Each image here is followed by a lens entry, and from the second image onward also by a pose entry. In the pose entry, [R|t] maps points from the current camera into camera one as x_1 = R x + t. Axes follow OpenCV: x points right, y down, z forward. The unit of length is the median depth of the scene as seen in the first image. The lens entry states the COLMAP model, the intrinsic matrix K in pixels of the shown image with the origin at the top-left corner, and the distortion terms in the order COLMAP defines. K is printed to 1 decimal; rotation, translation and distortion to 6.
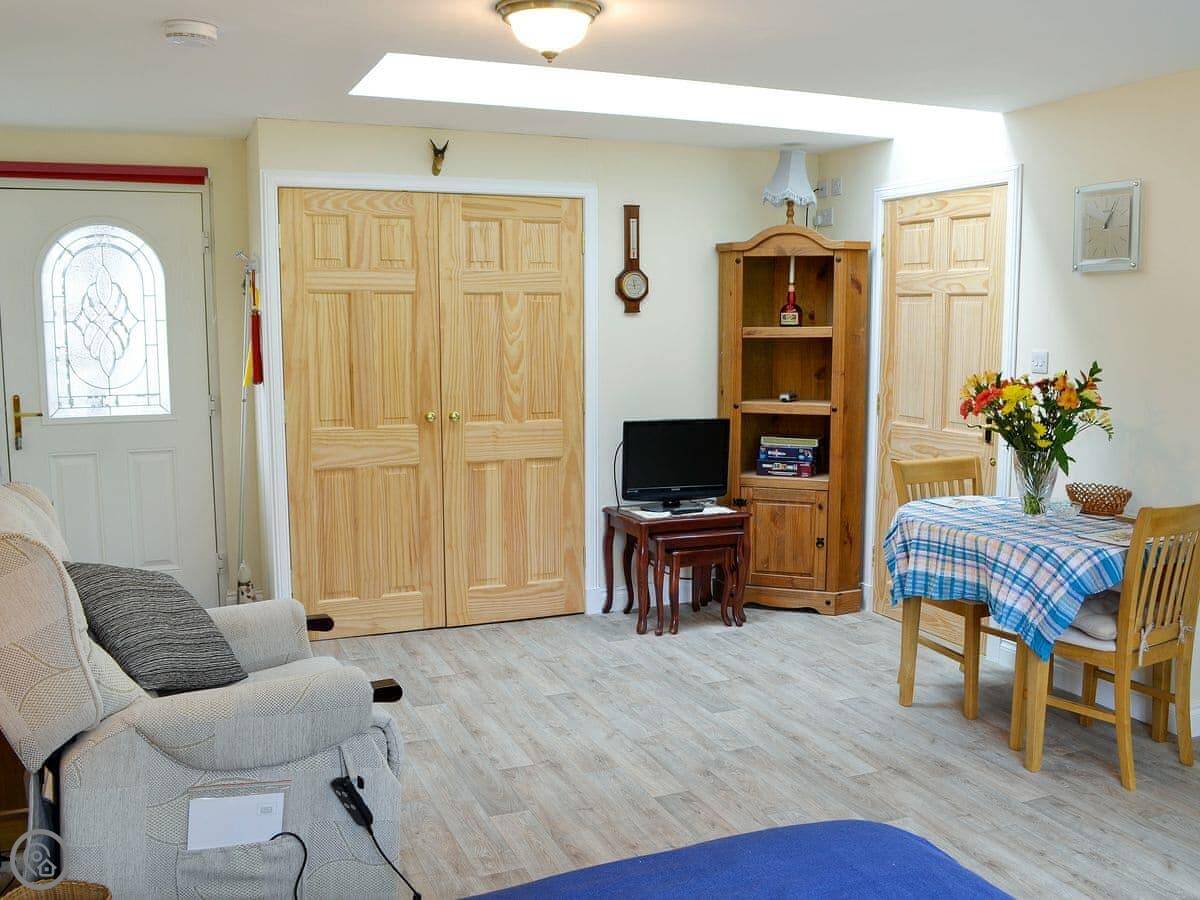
lens RADIAL K [[1078.5, 0, 607.3], [0, 1078.5, 452.0], [0, 0, 1]] dist [-0.074761, 0.002697]
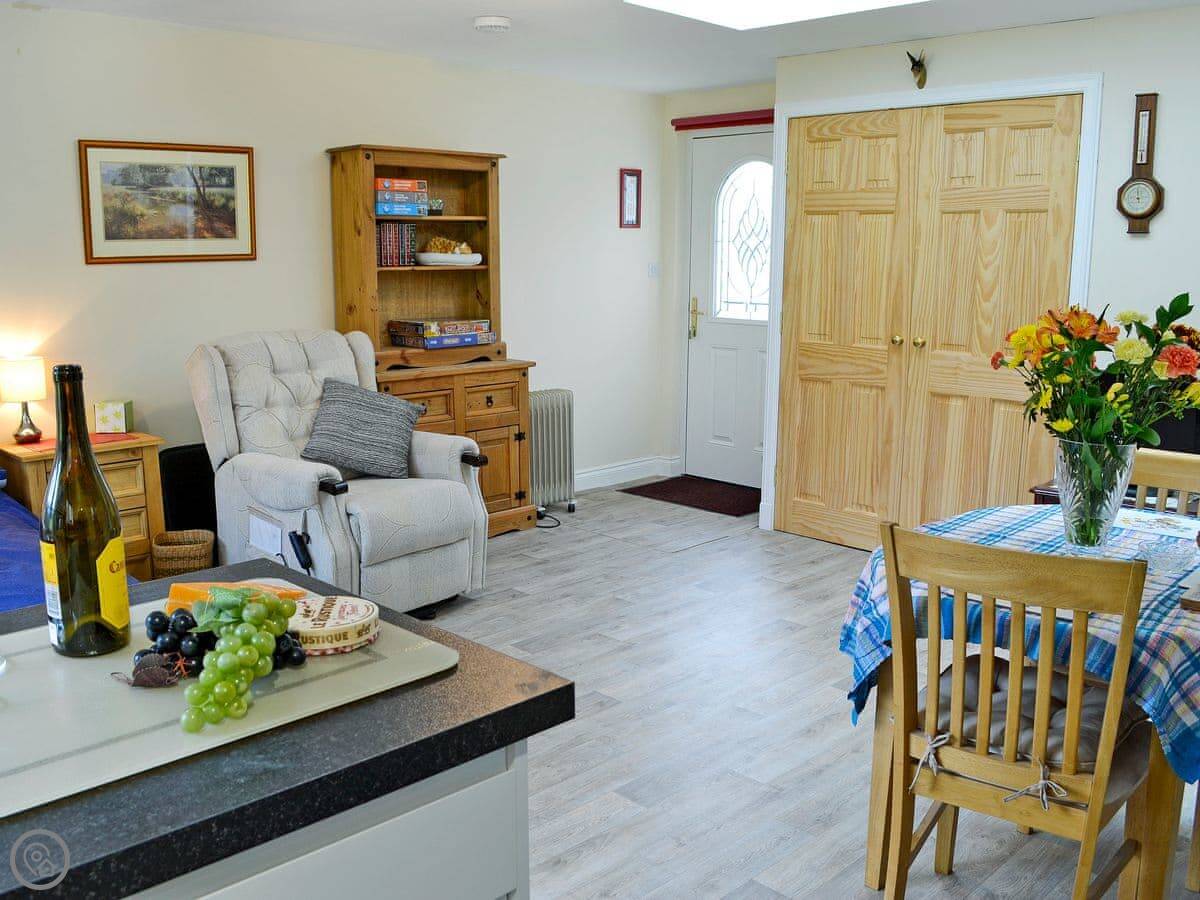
lens RADIAL K [[1077.2, 0, 604.7], [0, 1077.2, 447.0], [0, 0, 1]] dist [-0.081302, 0.002562]
pose [[0.375319, 0.169006, -0.911357, 0.631578], [-0.120694, 0.983776, 0.132731, -0.033483], [0.919004, 0.060179, 0.389628, 0.378299]]
